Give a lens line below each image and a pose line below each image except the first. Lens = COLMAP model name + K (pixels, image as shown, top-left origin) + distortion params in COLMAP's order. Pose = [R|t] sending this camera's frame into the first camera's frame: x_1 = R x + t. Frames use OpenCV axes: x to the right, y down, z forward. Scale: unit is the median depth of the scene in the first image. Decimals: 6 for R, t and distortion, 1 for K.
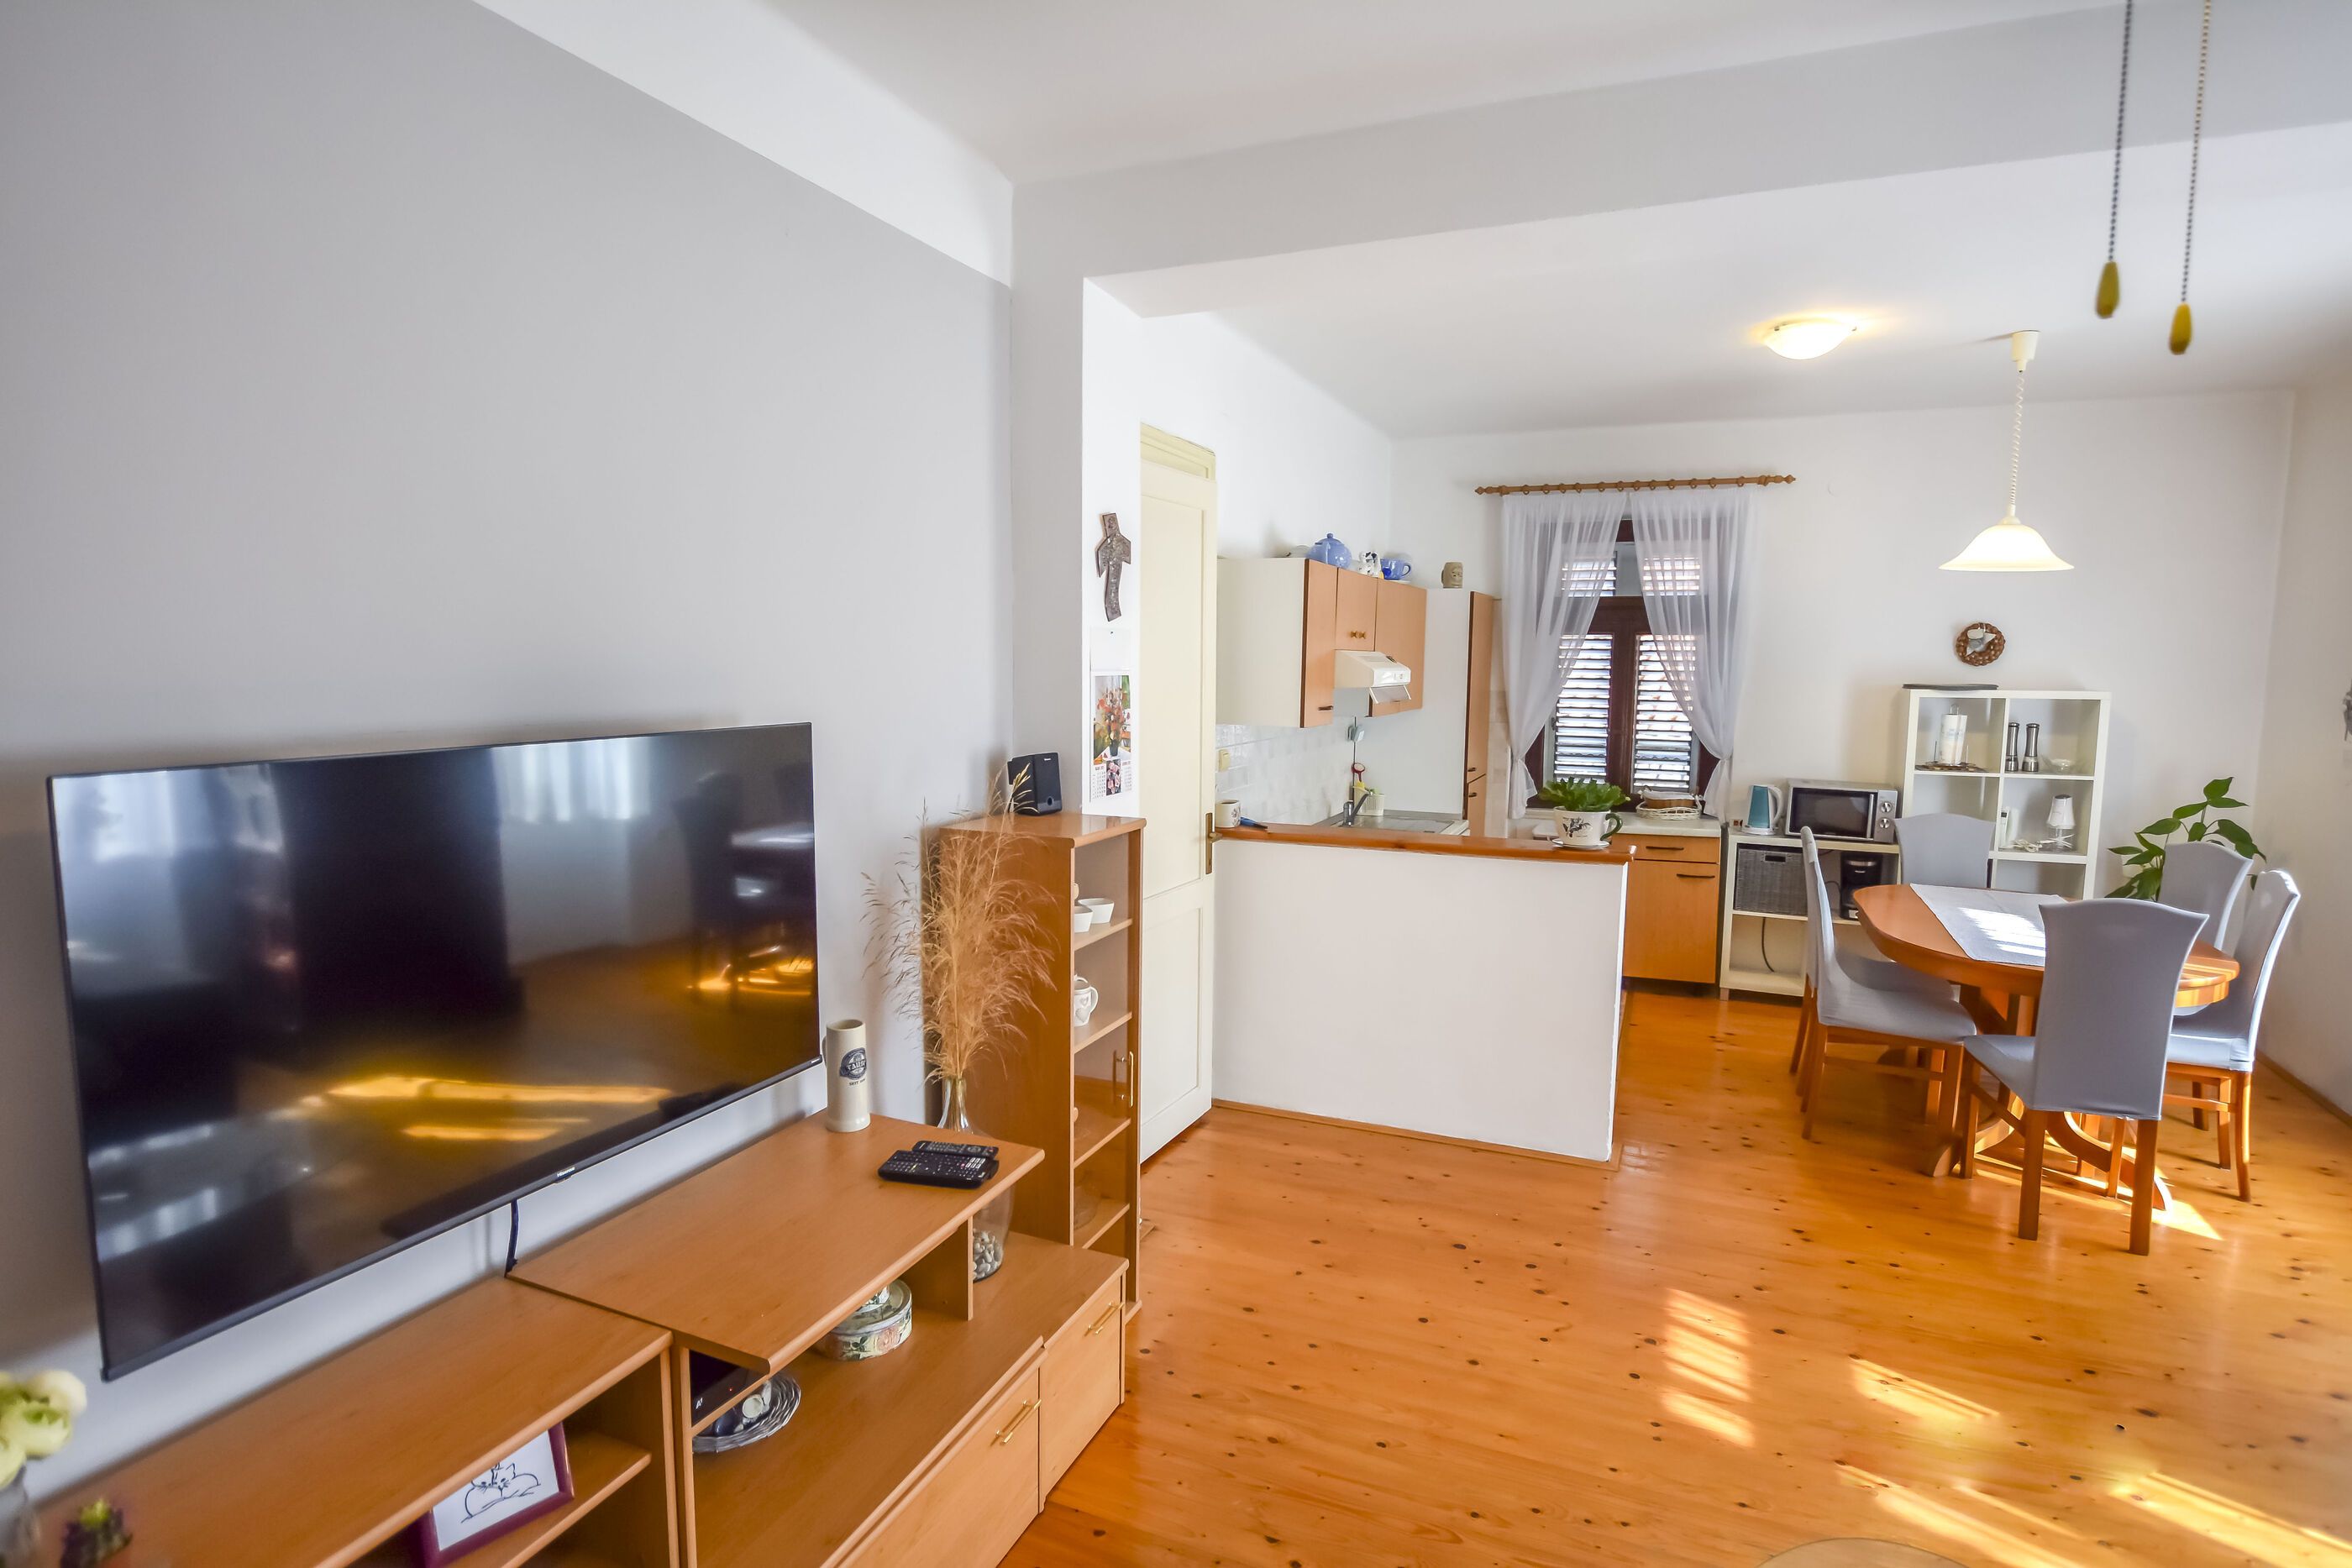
lens RADIAL K [[1194.8, 0, 1179.6], [0, 1194.8, 785.1], [0, 0, 1]] dist [-0.017866, -0.000664]
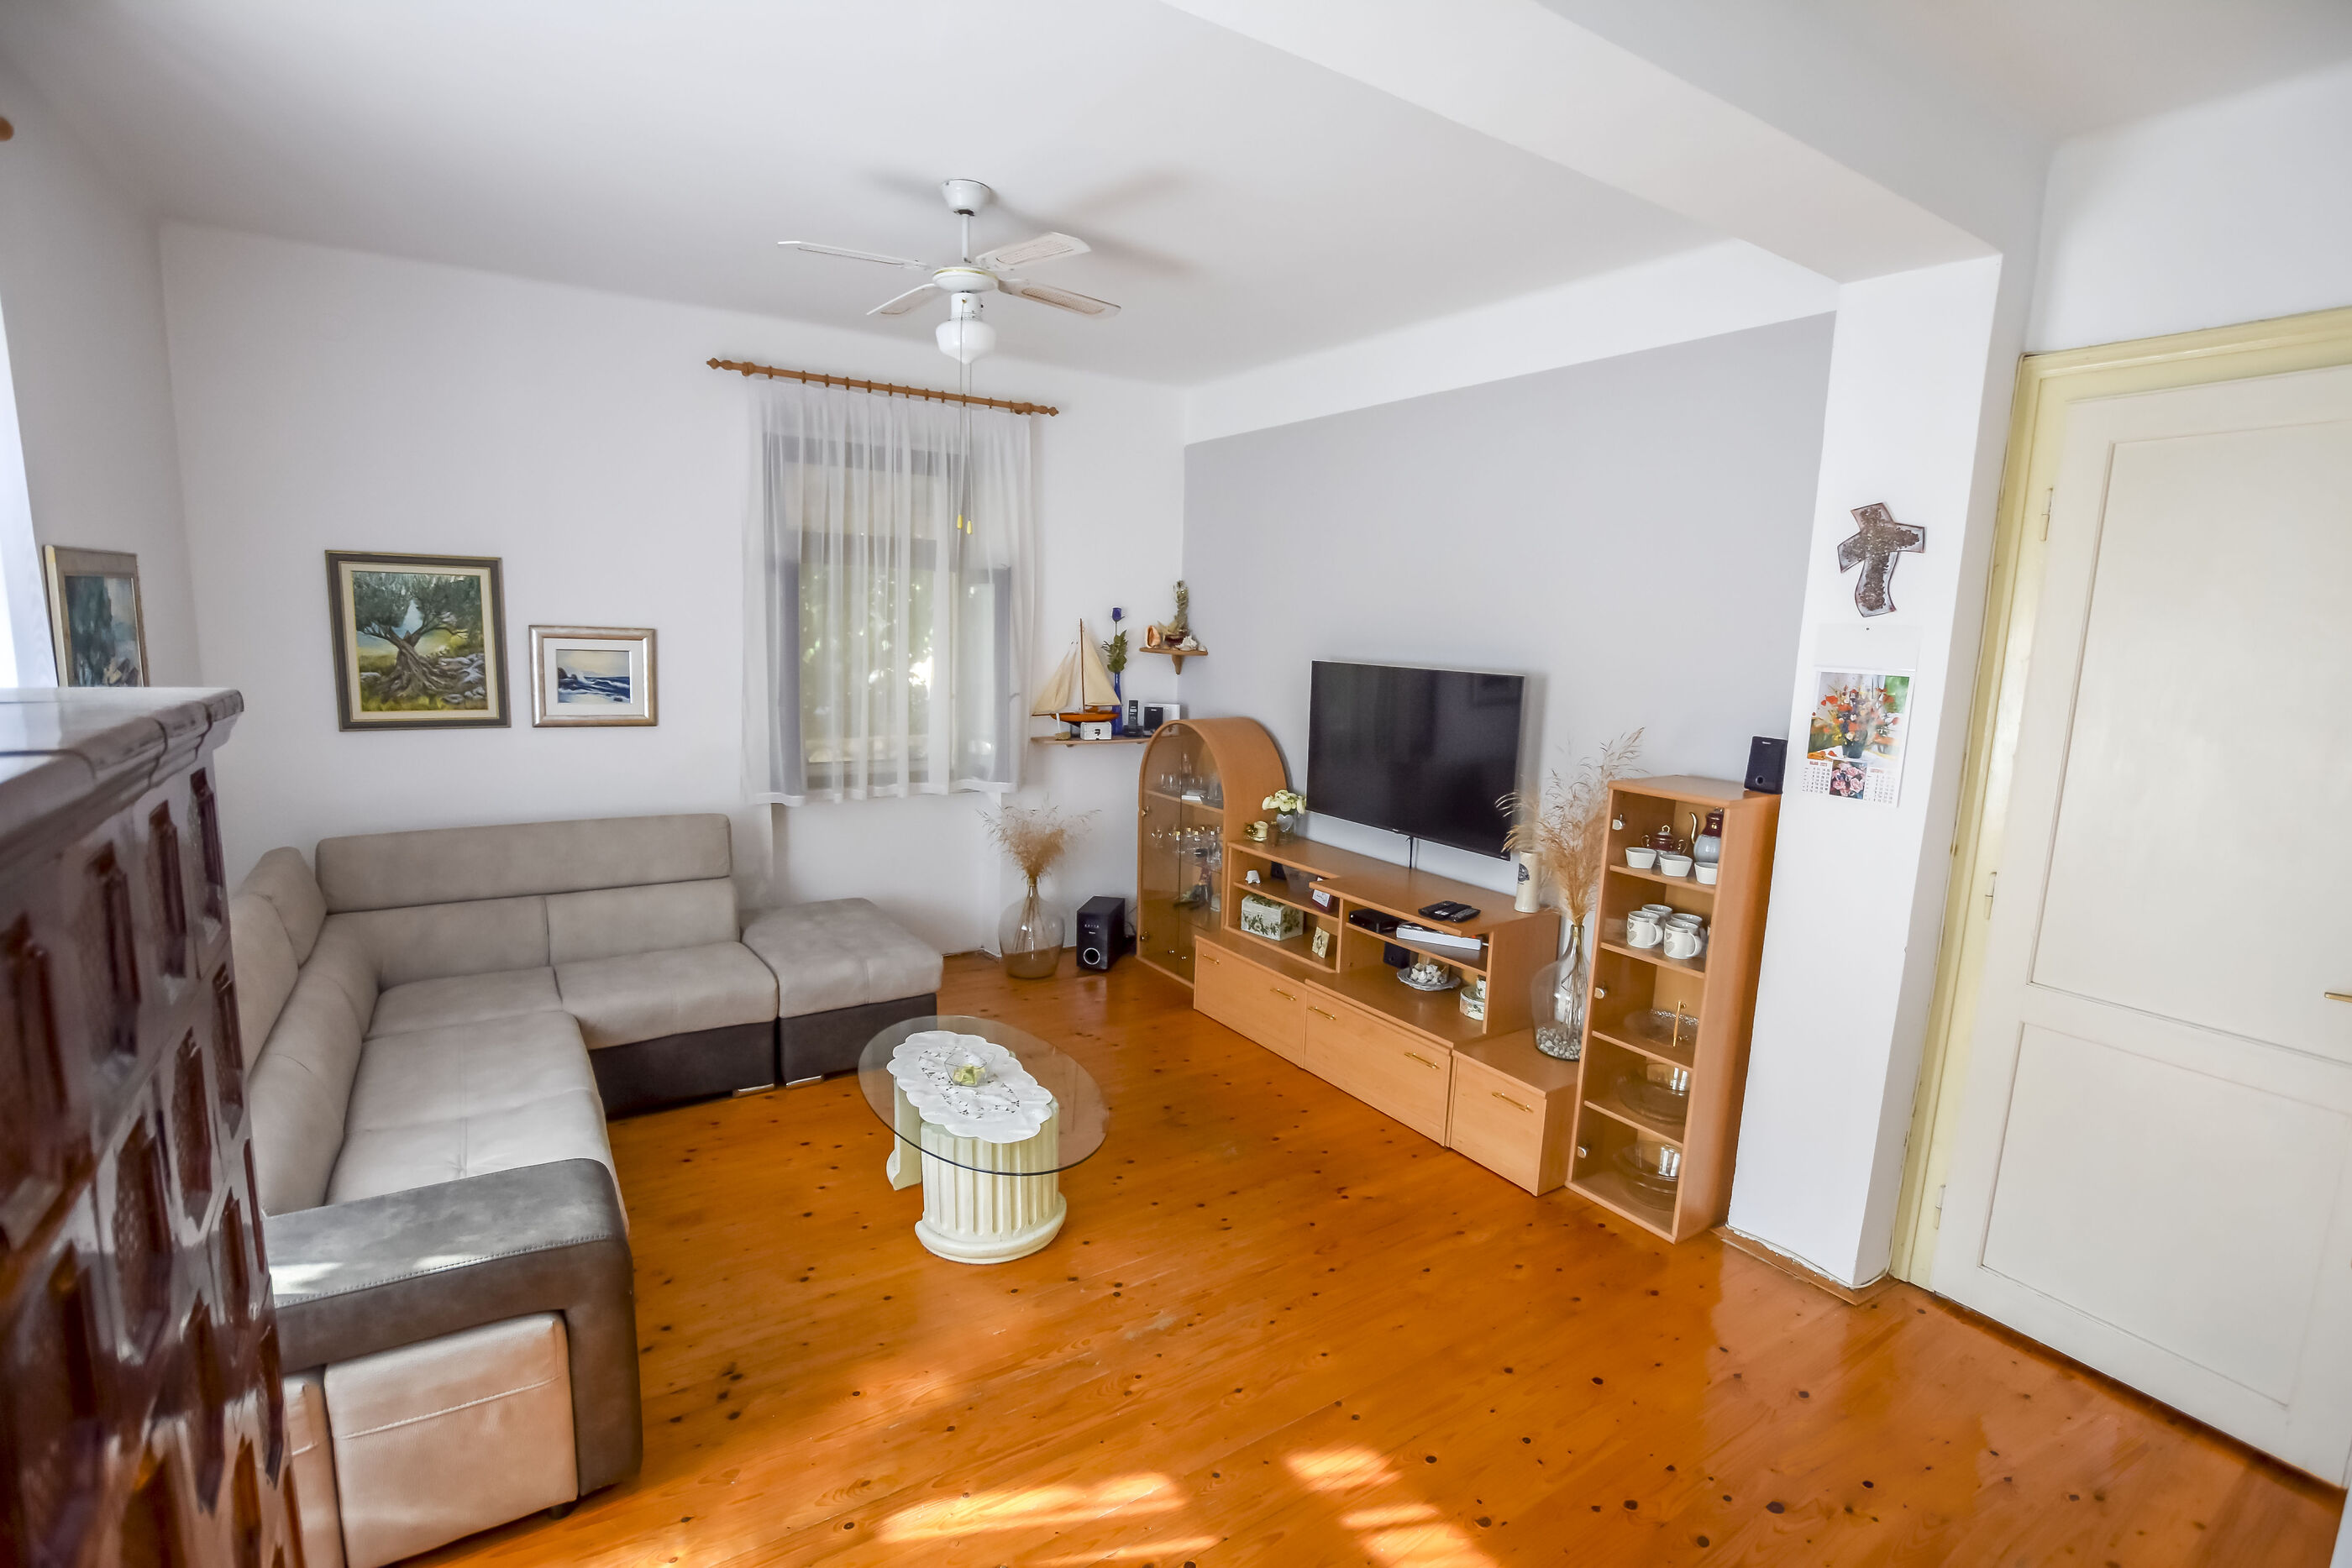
lens RADIAL K [[1039.2, 0, 1175.8], [0, 1039.2, 787.9], [0, 0, 1]] dist [-0.029714, 0.001035]
pose [[-0.568535, 0.099738, -0.816591, 0.948098], [-0.118290, 0.972397, 0.201125, -0.104624], [0.814110, 0.210941, -0.541044, 1.034569]]
